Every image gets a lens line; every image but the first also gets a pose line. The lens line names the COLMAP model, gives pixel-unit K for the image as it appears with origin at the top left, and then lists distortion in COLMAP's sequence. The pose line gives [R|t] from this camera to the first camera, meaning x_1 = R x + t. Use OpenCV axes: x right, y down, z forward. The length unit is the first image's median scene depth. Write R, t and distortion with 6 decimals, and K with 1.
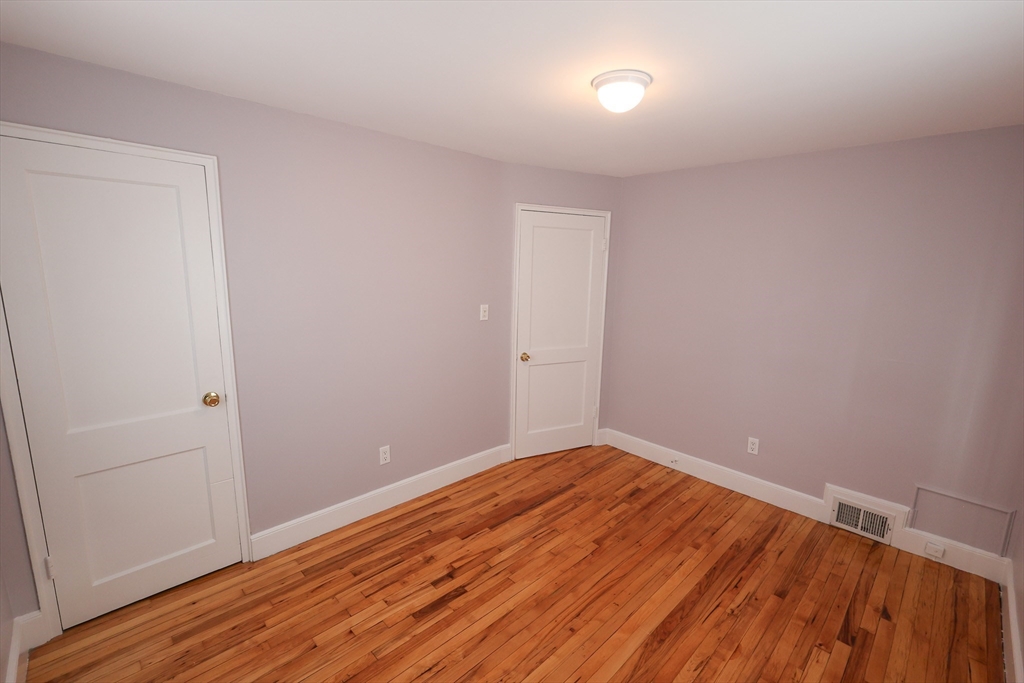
lens RADIAL K [[445.7, 0, 519.3], [0, 445.7, 340.3], [0, 0, 1]] dist [0.004745, 0.000060]
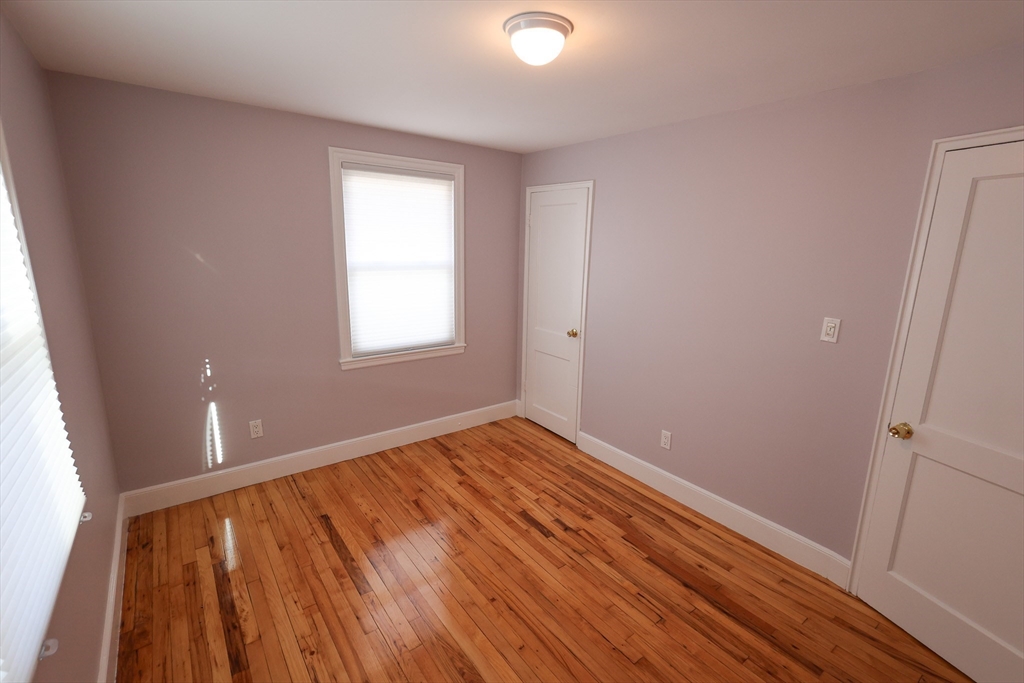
lens RADIAL K [[457.2, 0, 511.4], [0, 457.2, 341.1], [0, 0, 1]] dist [0.011373, -0.001018]
pose [[-0.128095, 0.187915, -0.973796, 0.841284], [-0.199472, 0.956939, 0.210901, -0.126063], [0.971495, 0.221261, -0.085095, 0.813954]]
